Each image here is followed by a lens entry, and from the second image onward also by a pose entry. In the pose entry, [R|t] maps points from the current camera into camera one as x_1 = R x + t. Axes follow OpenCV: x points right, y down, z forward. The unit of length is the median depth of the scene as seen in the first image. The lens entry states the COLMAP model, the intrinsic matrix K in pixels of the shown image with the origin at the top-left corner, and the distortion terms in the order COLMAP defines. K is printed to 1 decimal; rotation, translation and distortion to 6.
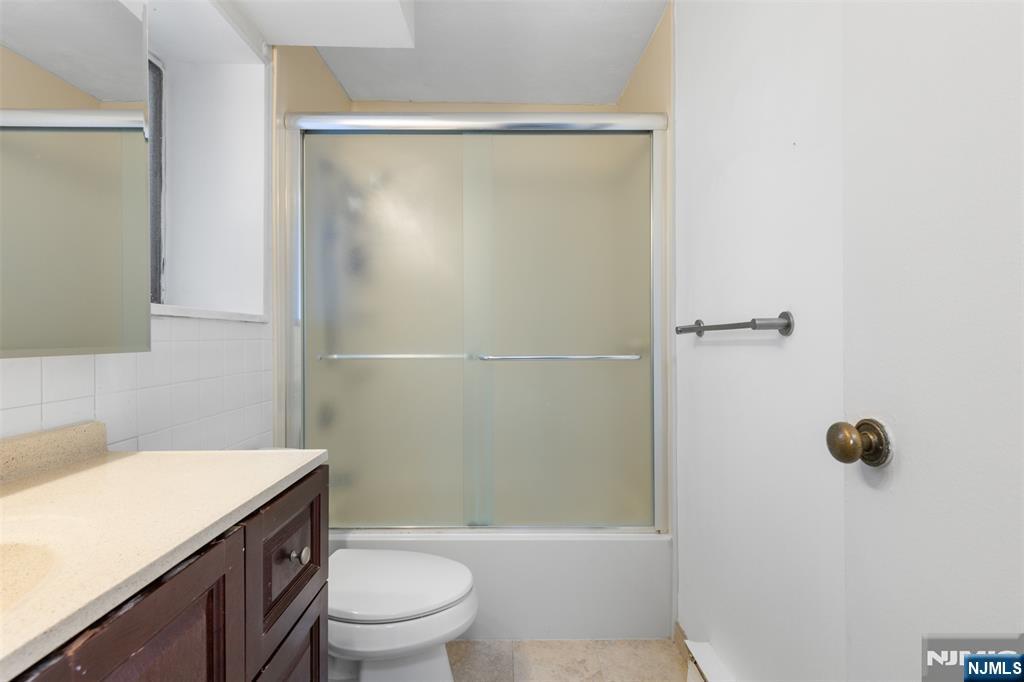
lens RADIAL K [[458.7, 0, 513.7], [0, 458.7, 336.1], [0, 0, 1]] dist [0.001573, -0.000326]
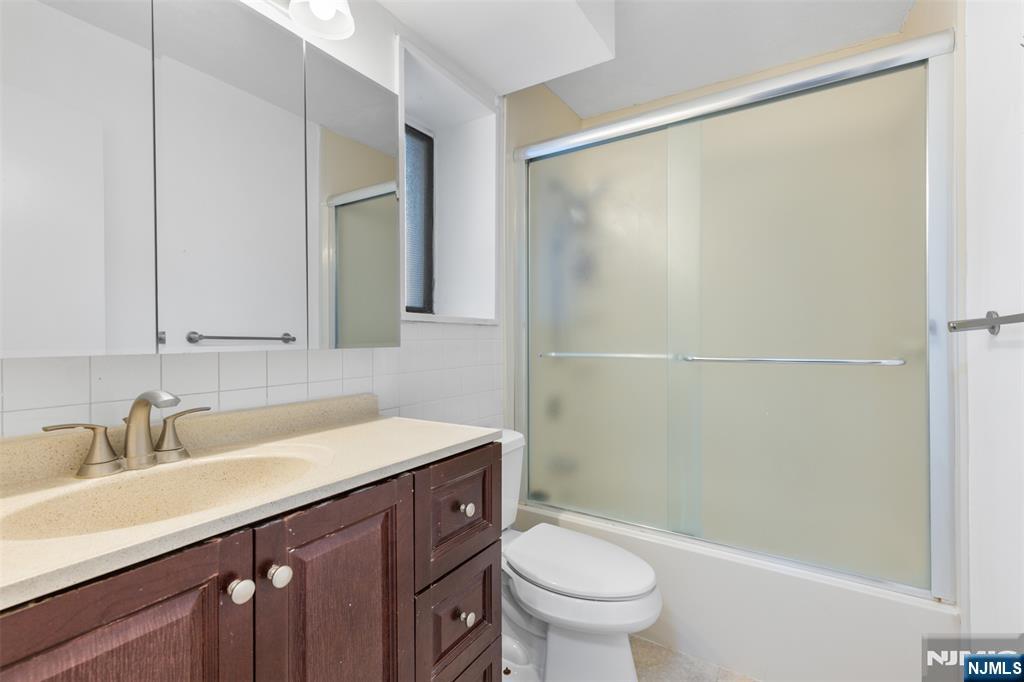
lens RADIAL K [[458.7, 0, 513.7], [0, 458.7, 336.1], [0, 0, 1]] dist [0.001573, -0.000326]
pose [[0.833944, -0.002866, -0.551842, 0.165487], [0.002801, 0.999996, -0.000962, 0.000956], [0.551842, -0.000744, 0.833948, 0.007887]]
